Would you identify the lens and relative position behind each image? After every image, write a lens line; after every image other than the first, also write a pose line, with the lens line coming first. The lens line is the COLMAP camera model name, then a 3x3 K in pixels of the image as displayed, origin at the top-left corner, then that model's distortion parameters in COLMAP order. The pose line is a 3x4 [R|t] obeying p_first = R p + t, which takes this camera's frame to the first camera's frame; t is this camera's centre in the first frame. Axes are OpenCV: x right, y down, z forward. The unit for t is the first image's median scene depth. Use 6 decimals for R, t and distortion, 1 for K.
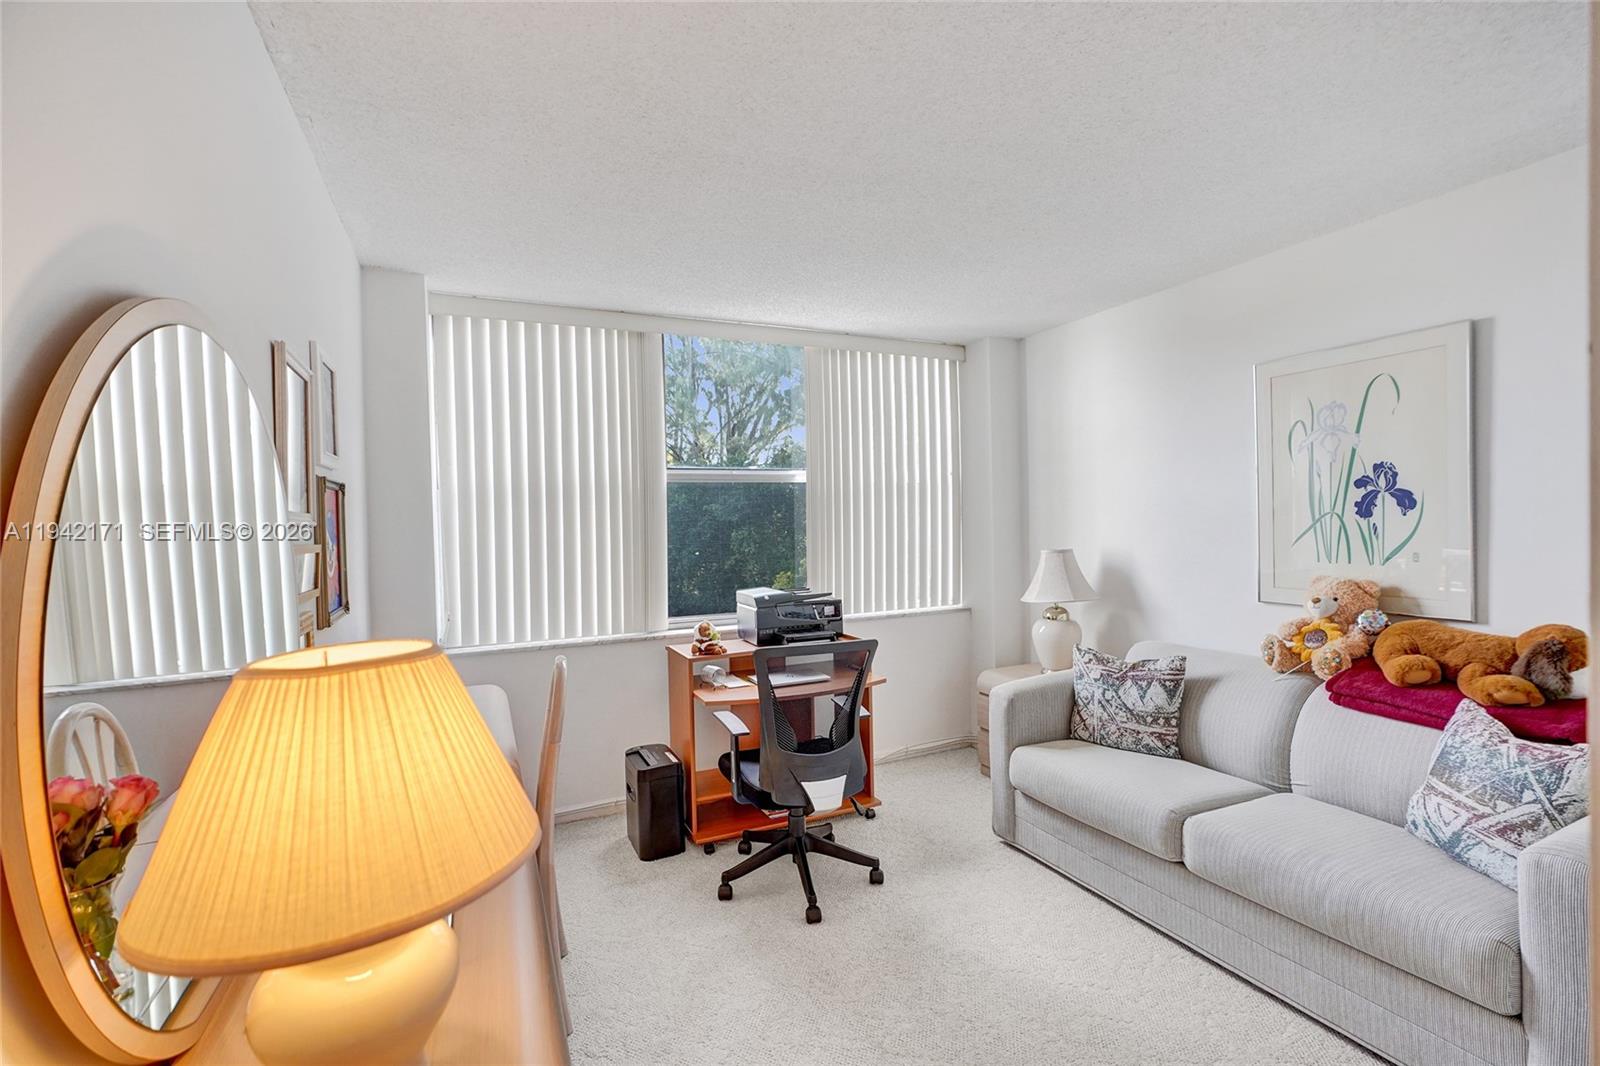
lens RADIAL K [[715.5, 0, 800.0], [0, 715.5, 533.0], [0, 0, 1]] dist [-0.000811, 0.001007]
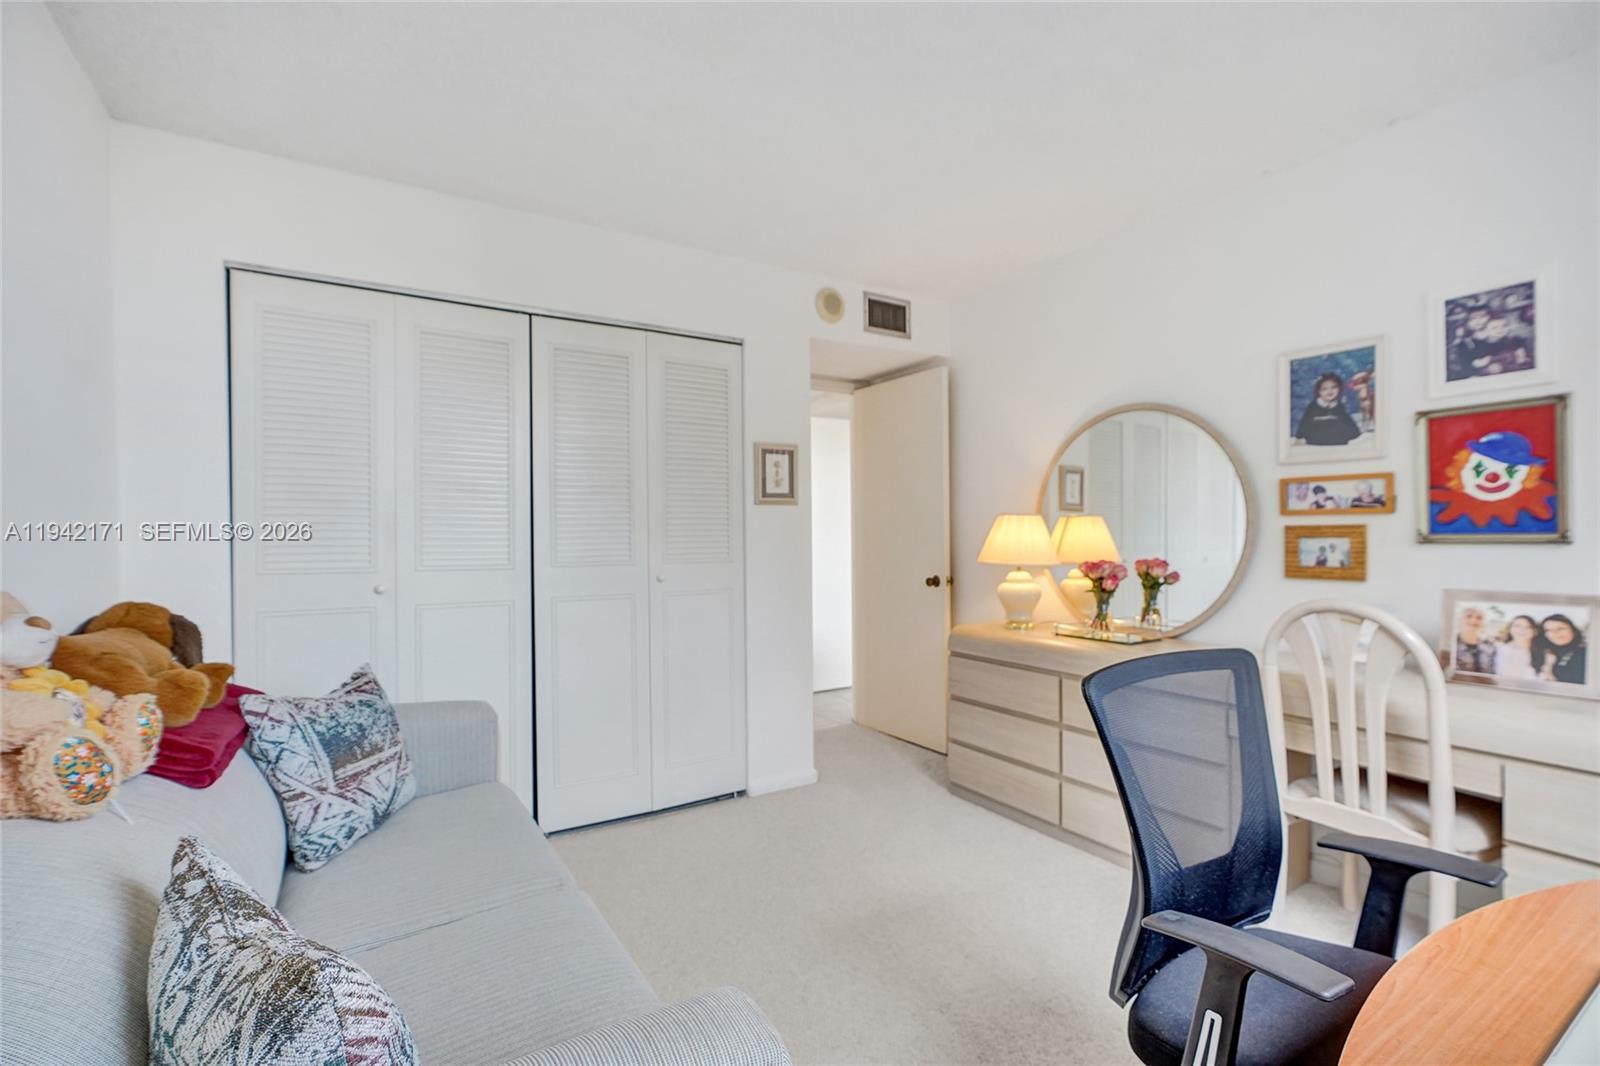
lens RADIAL K [[726.7, 0, 783.8], [0, 726.7, 532.6], [0, 0, 1]] dist [-0.002299, 0.017719]
pose [[-0.991680, 0.032718, -0.124499, 0.325563], [0.030538, 0.999346, 0.019380, 0.041004], [0.125051, 0.015417, -0.992030, 1.356891]]
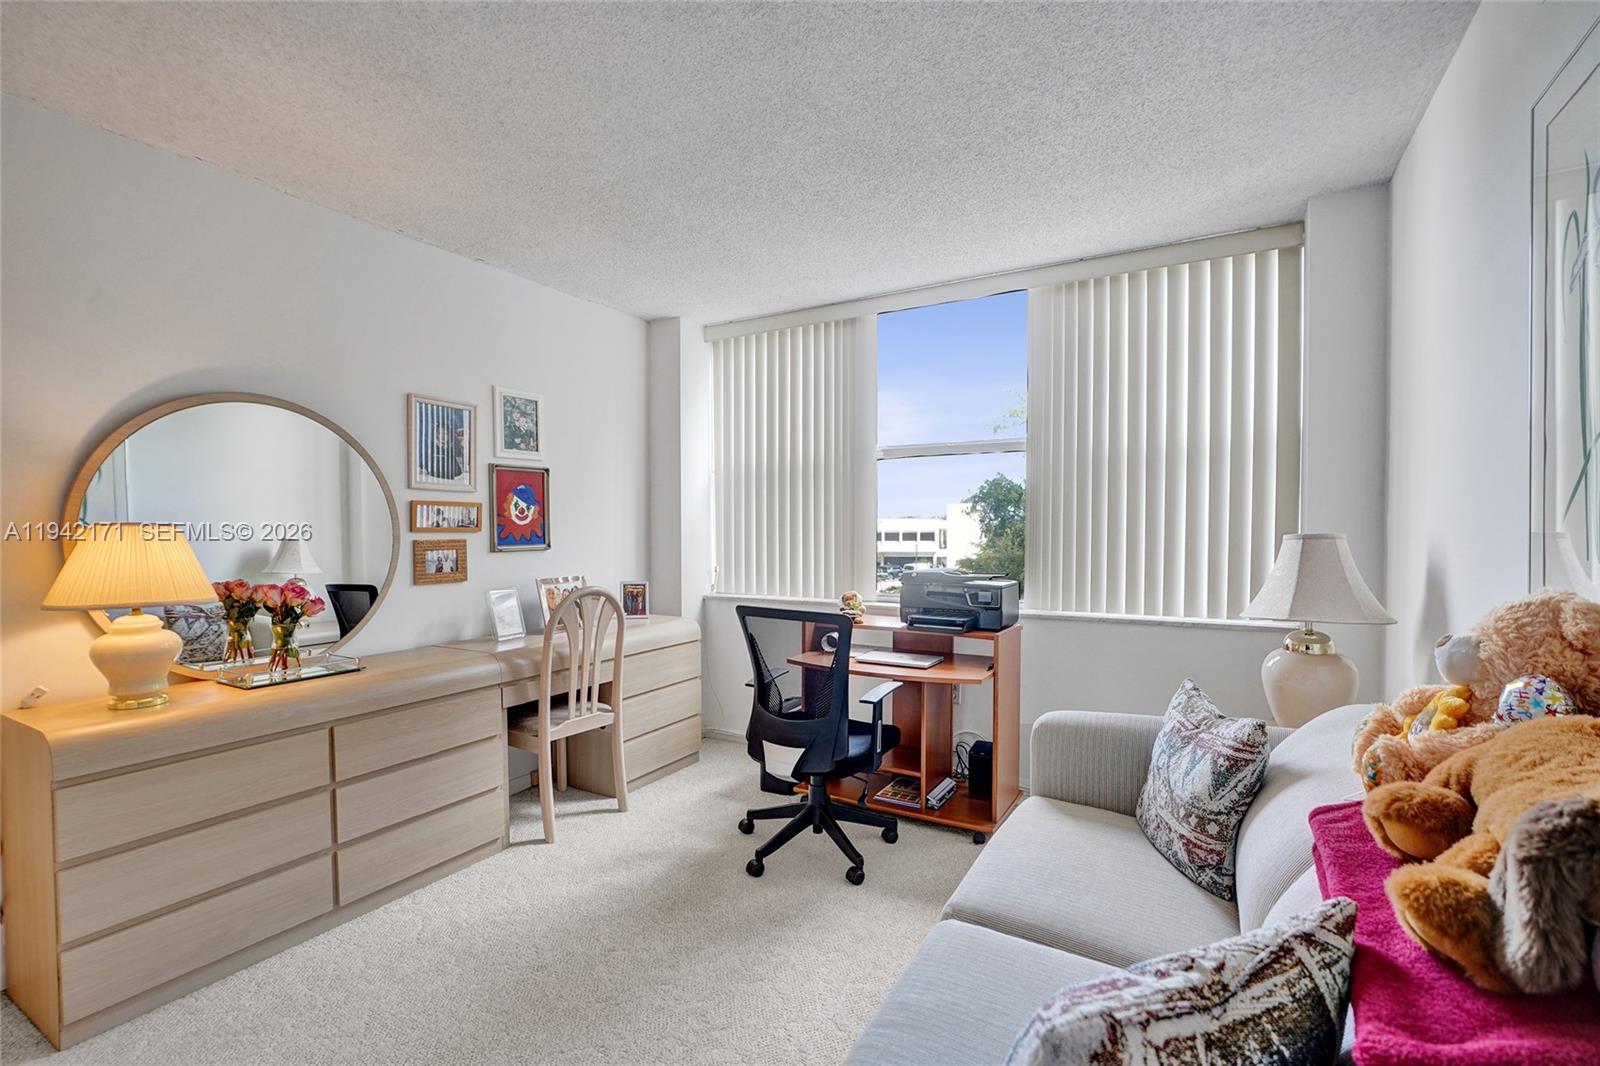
lens RADIAL K [[719.4, 0, 805.2], [0, 719.4, 545.0], [0, 0, 1]] dist [0.019662, -0.001292]
pose [[0.584342, 0.040185, -0.810512, 0.782702], [-0.022290, 0.999191, 0.033470, 0.027535], [0.811202, -0.001492, 0.584765, 0.398613]]
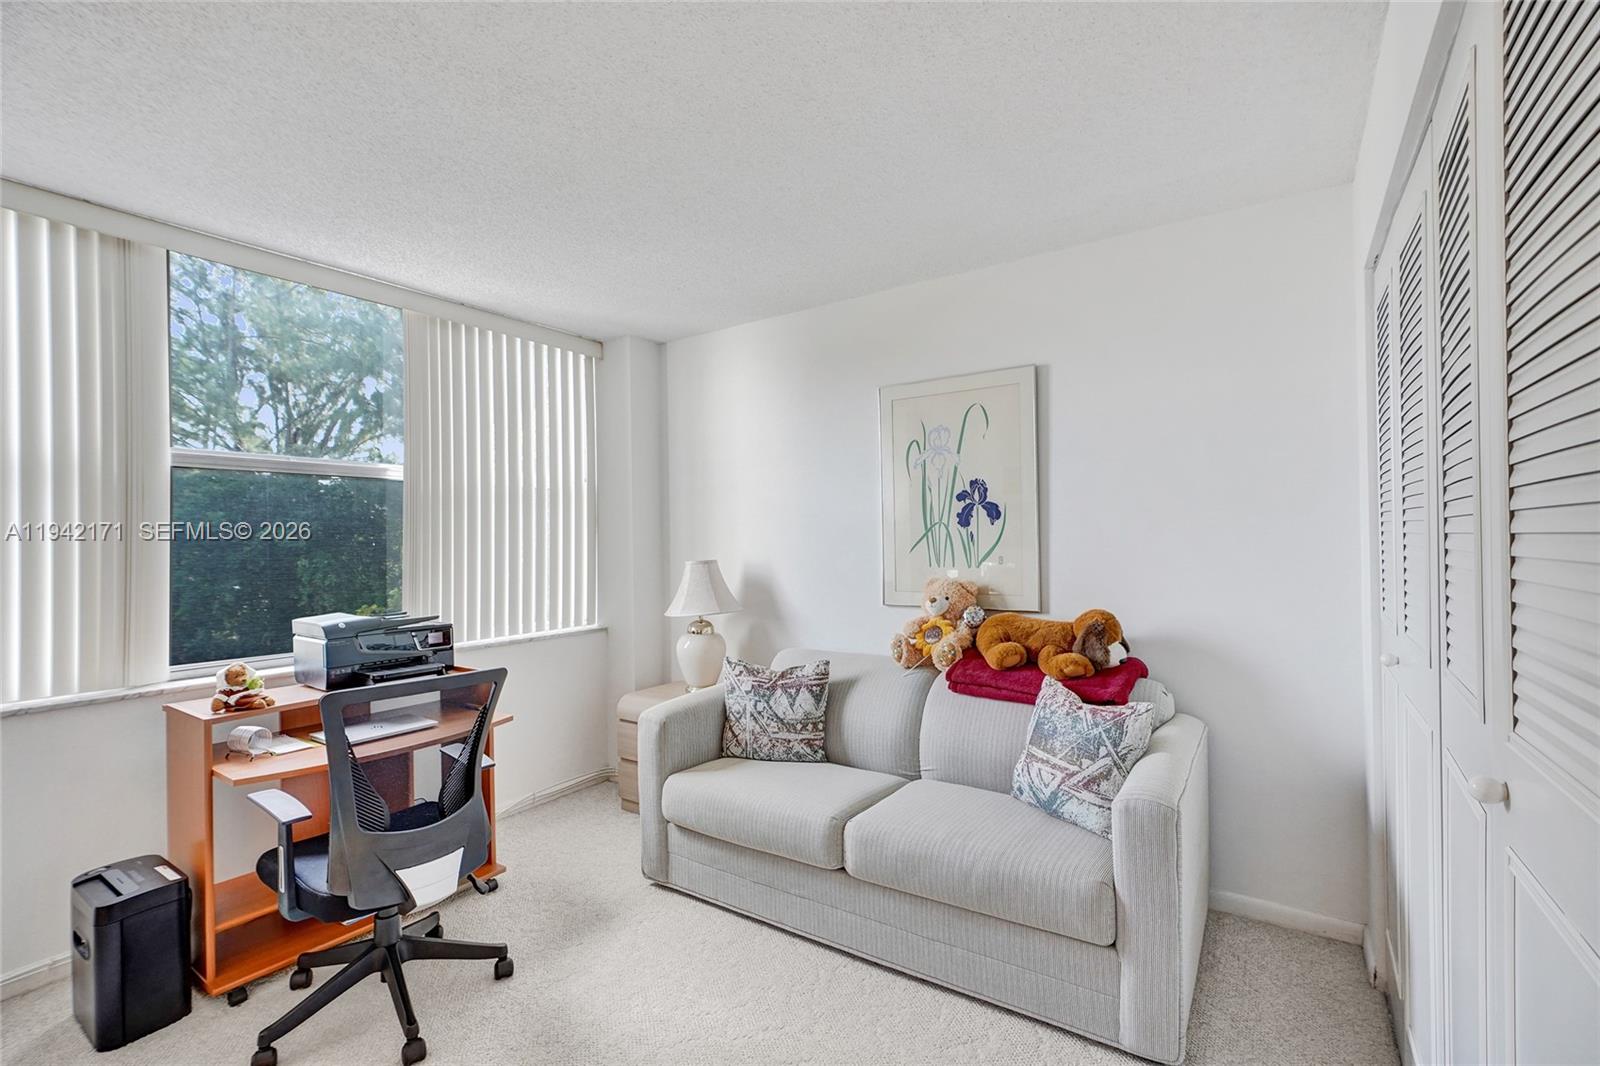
lens RADIAL K [[708.0, 0, 810.4], [0, 708.0, 538.0], [0, 0, 1]] dist [-0.015398, 0.005601]
pose [[0.857336, 0.011892, 0.514620, -0.008009], [0.002844, 0.999608, -0.027836, 0.025701], [-0.514749, 0.025328, 0.856967, 0.141330]]
